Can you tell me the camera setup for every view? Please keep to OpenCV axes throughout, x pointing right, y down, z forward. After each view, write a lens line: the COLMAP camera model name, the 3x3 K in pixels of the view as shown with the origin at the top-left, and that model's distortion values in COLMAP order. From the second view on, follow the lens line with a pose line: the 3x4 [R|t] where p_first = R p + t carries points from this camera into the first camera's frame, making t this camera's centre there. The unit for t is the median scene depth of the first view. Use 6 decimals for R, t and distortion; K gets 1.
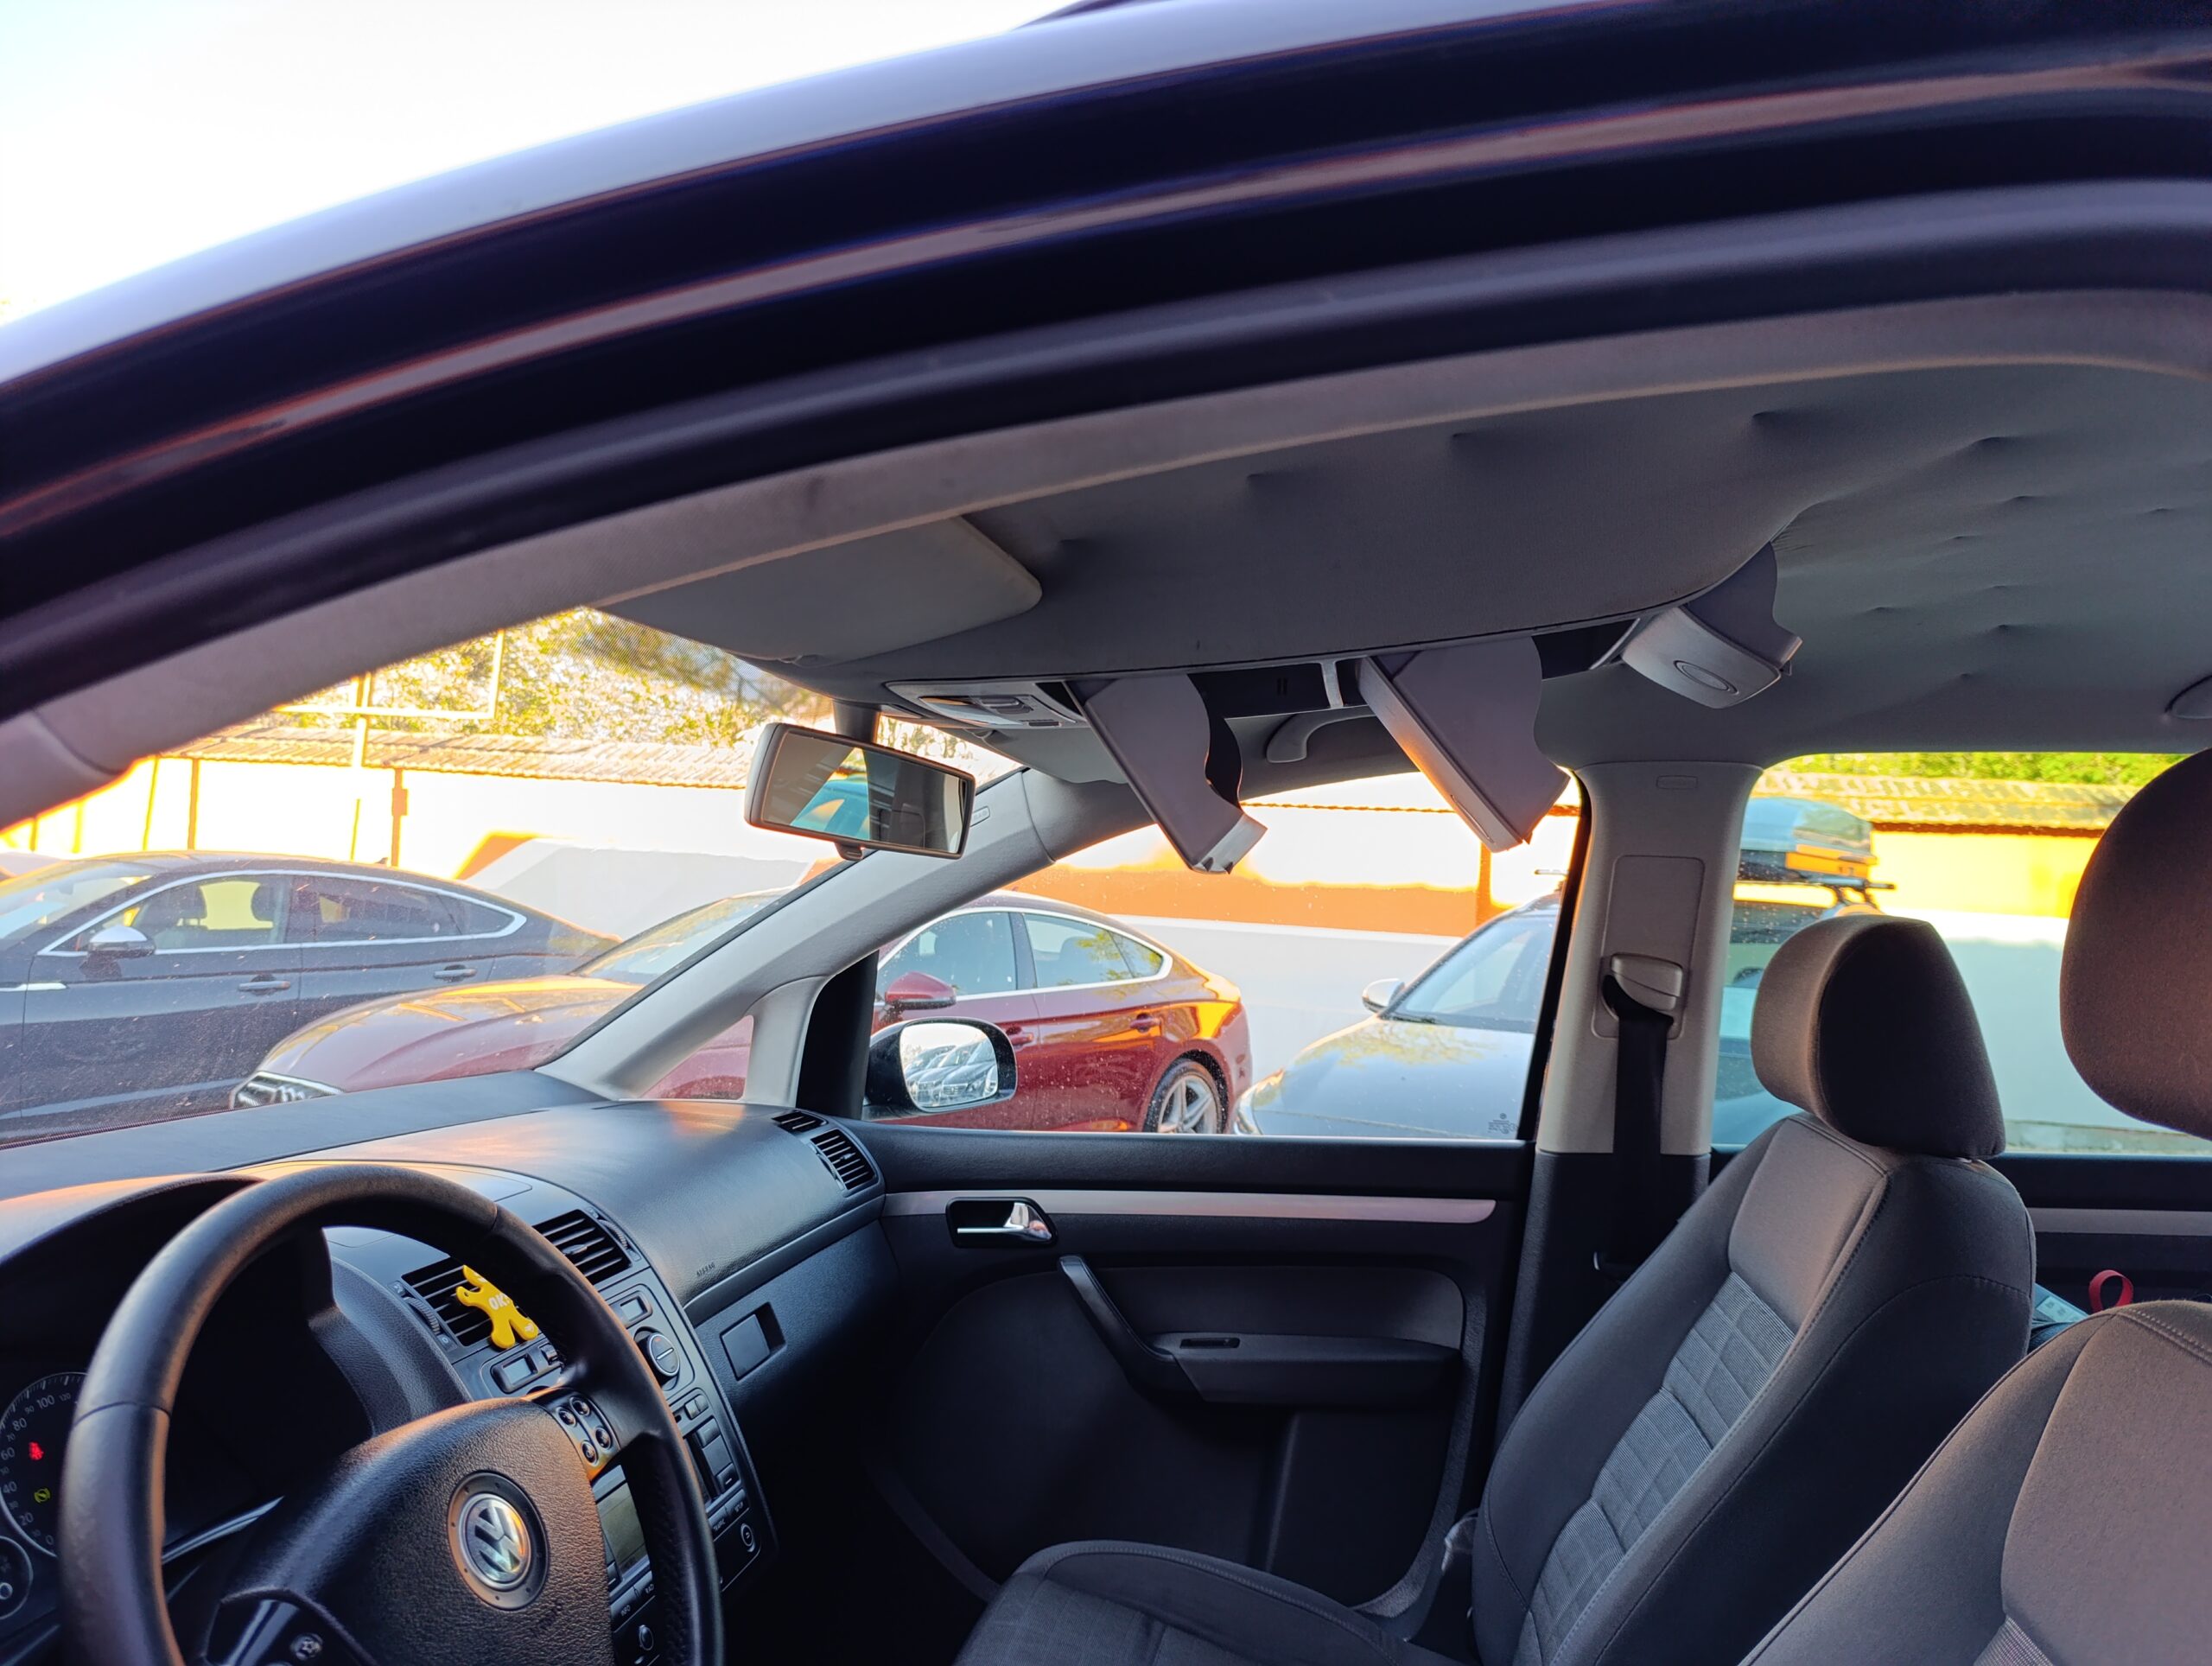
lens RADIAL K [[1486.8, 0, 1106.0], [0, 1486.8, 833.0], [0, 0, 1]] dist [0.004659, -0.091652]
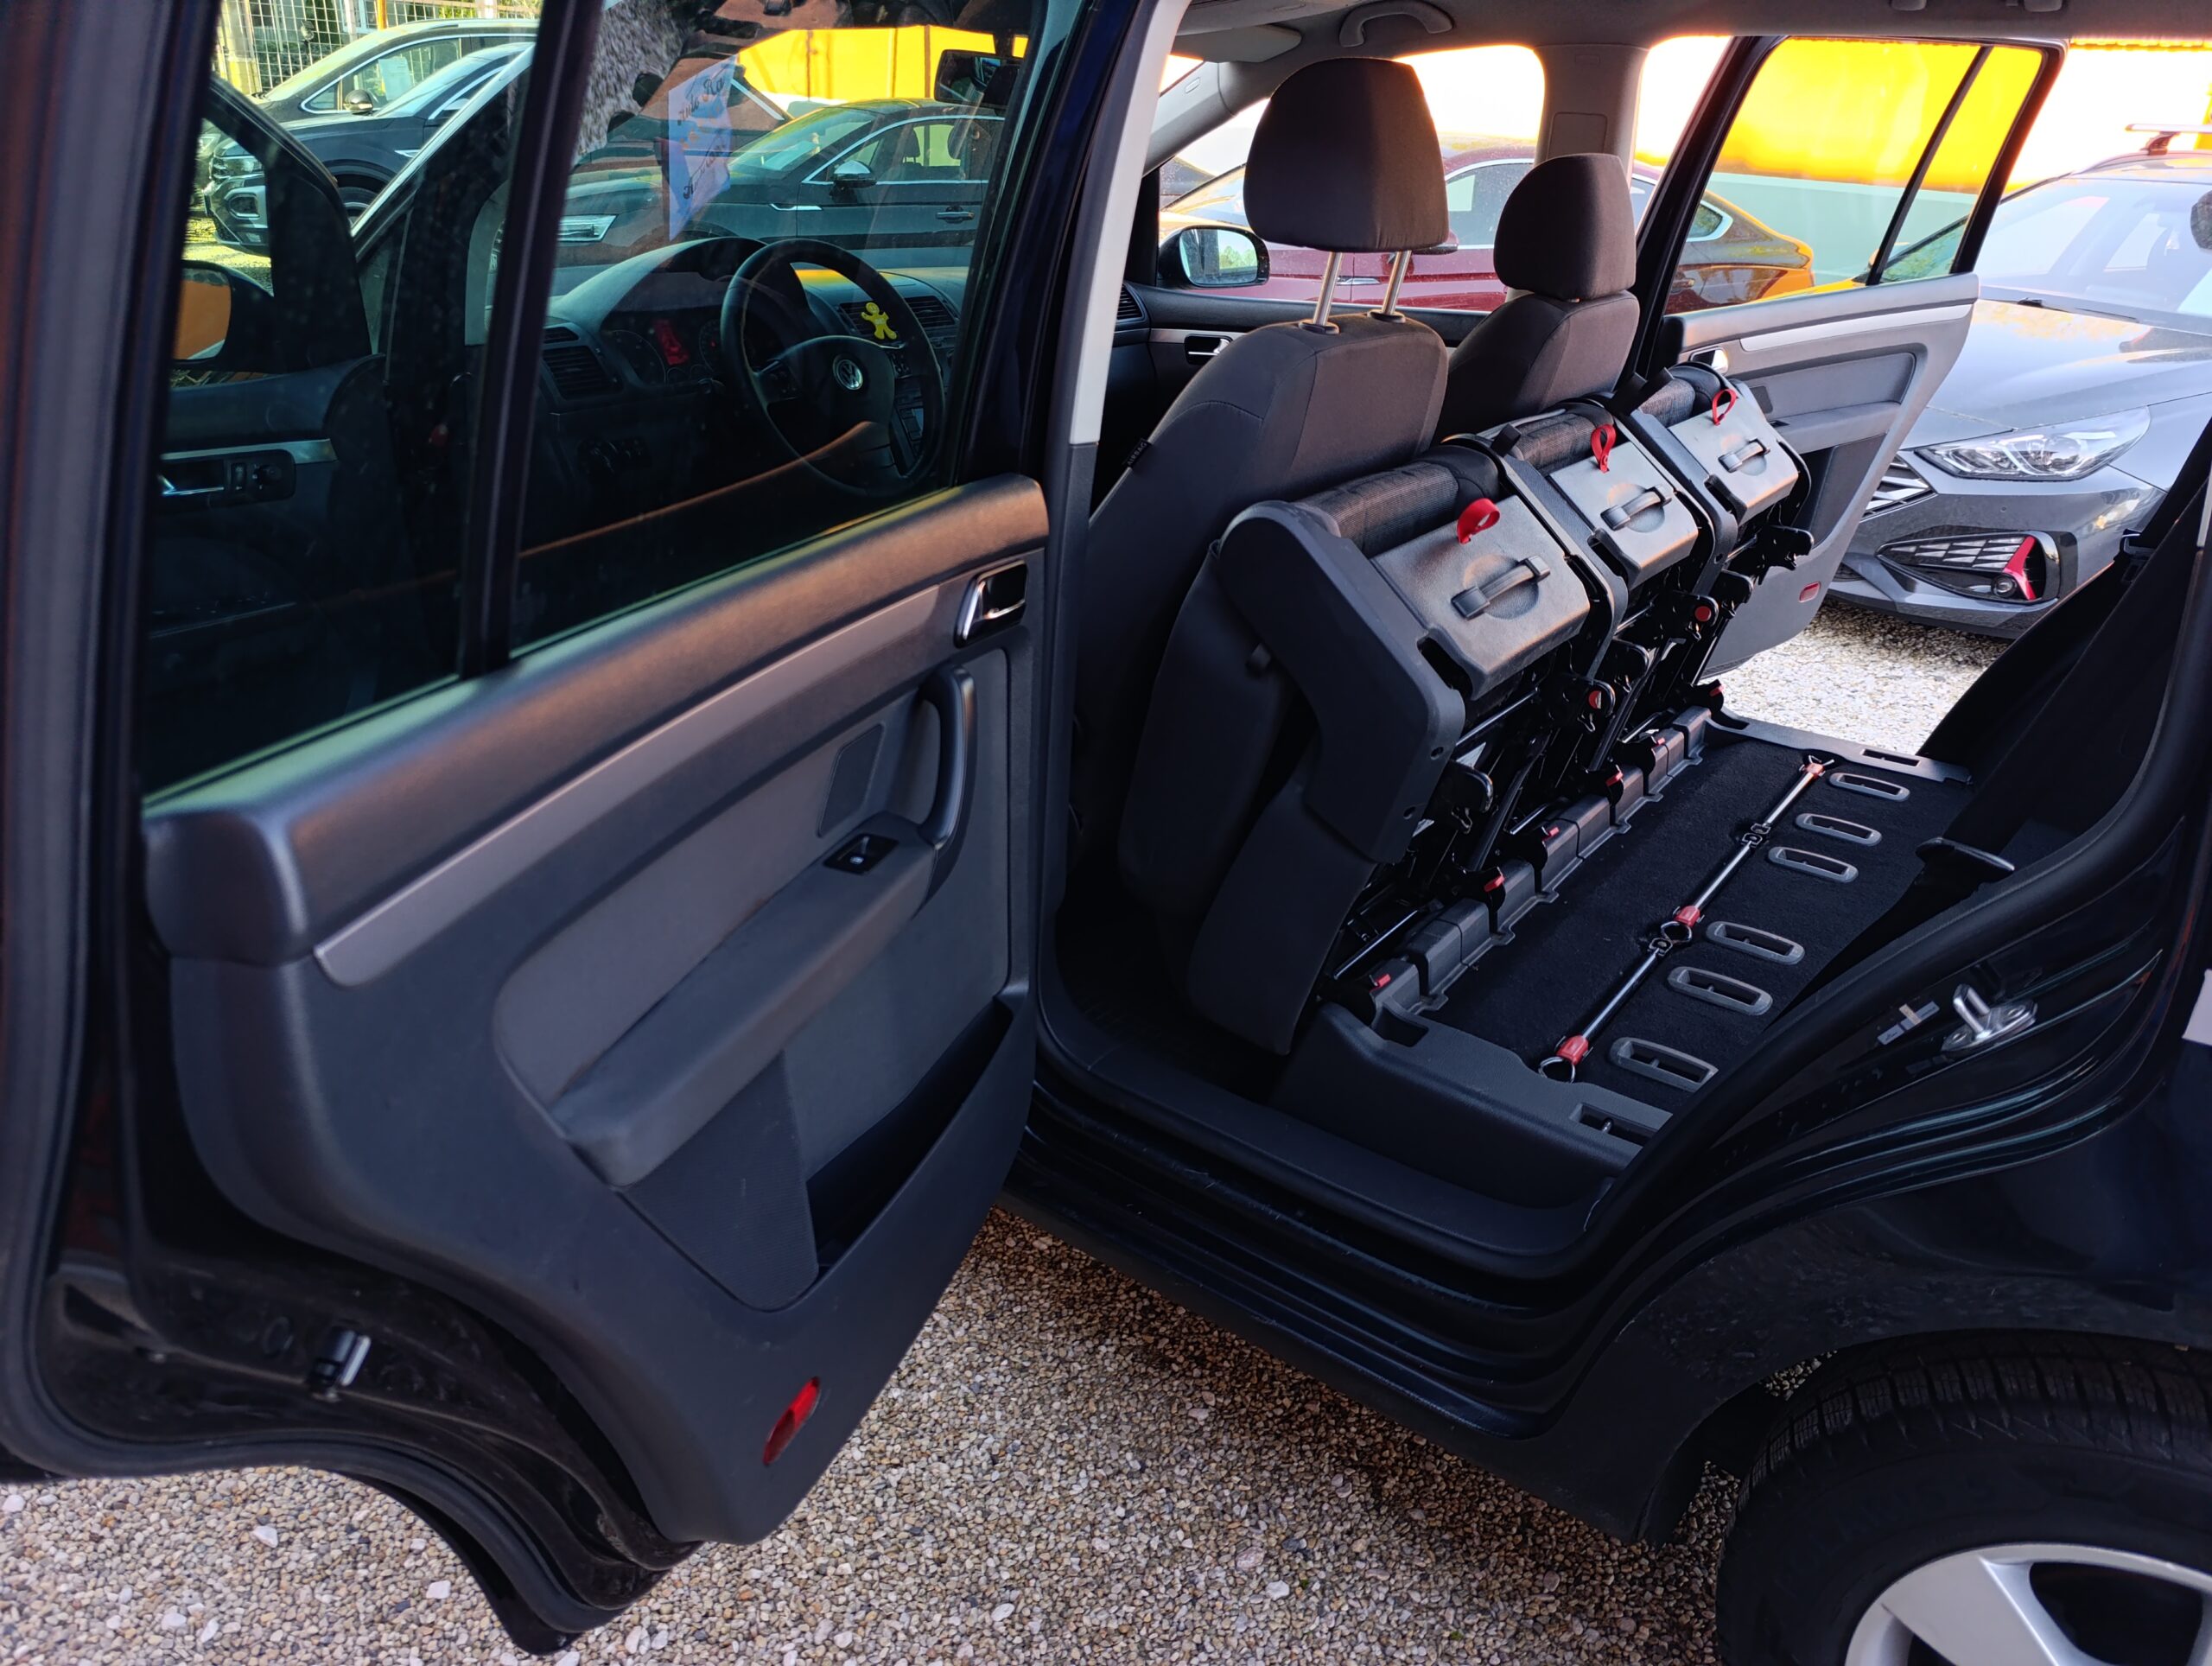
lens RADIAL K [[1513.0, 0, 1106.0], [0, 1513.0, 833.0], [0, 0, 1]] dist [-0.000333, -0.006524]
pose [[0.883664, 0.209056, -0.418847, 0.693158], [0.001064, 0.893841, 0.448382, -0.021082], [0.468120, -0.396665, 0.789633, -0.672006]]
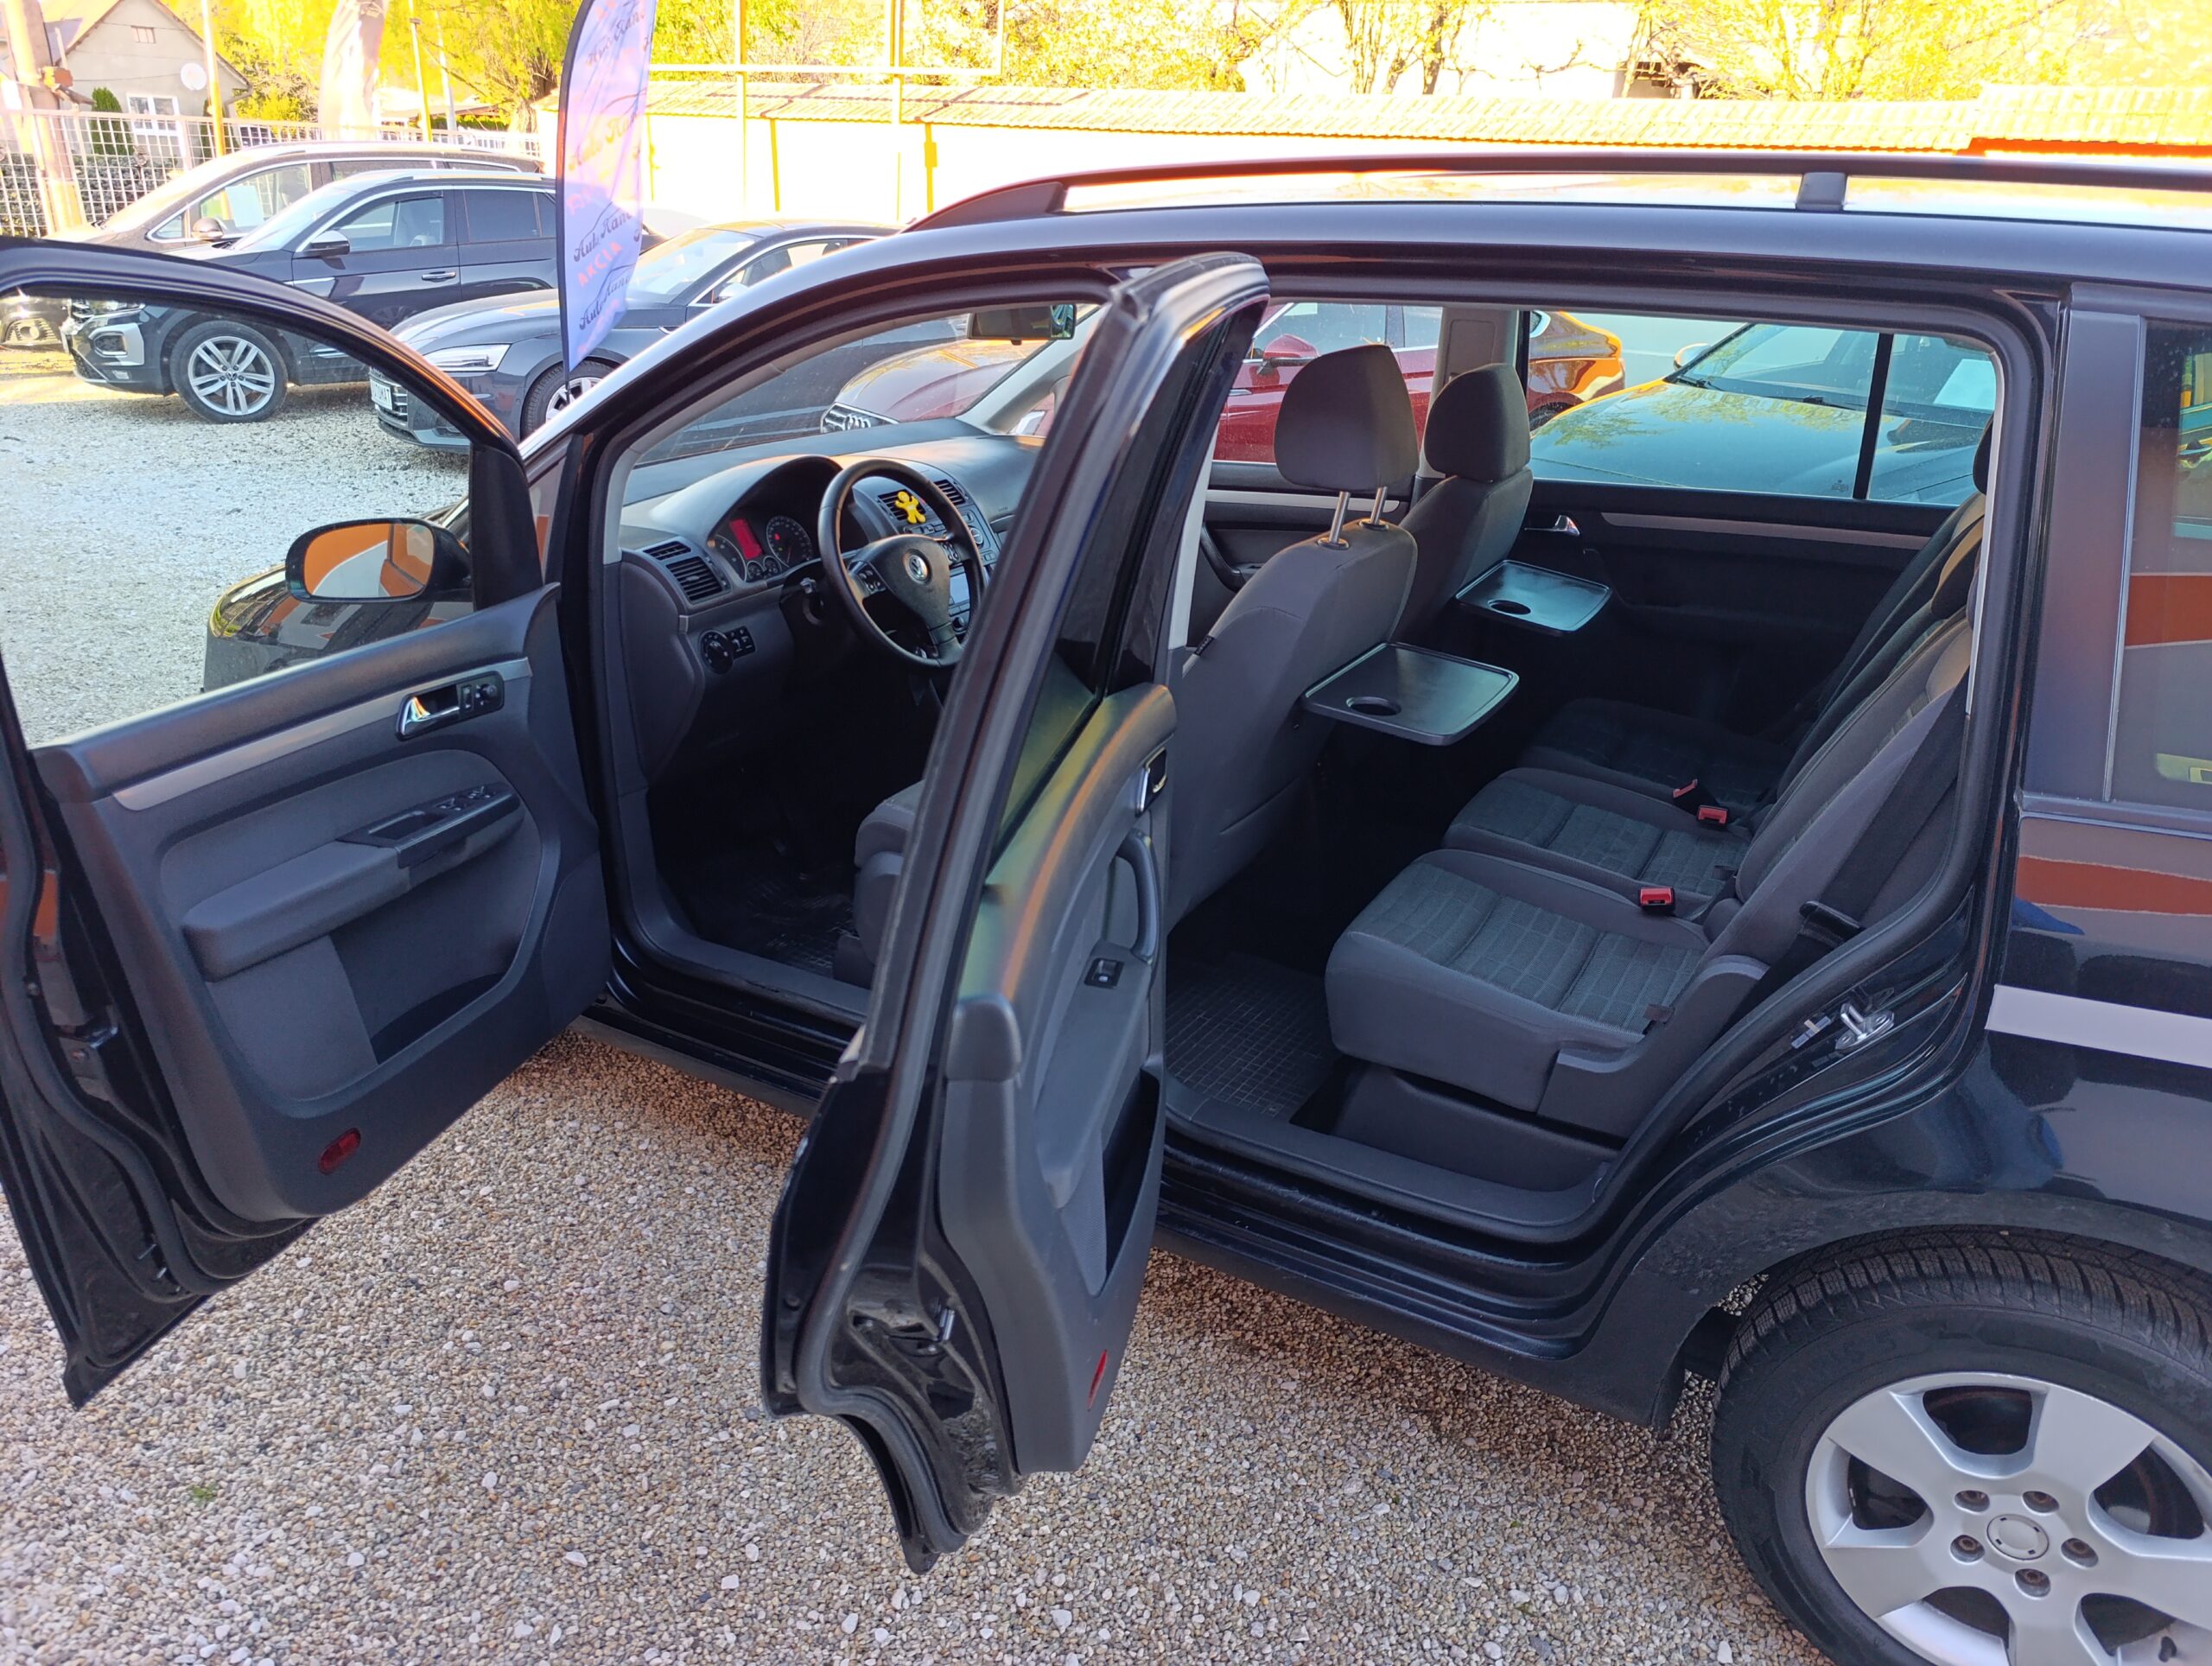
lens RADIAL K [[1552.4, 0, 1106.0], [0, 1552.4, 833.0], [0, 0, 1]] dist [0.004300, -0.001629]
pose [[0.936179, 0.130310, -0.326479, 0.618544], [0.018999, 0.908638, 0.417153, -0.221023], [0.351010, -0.396732, 0.848172, -1.026204]]
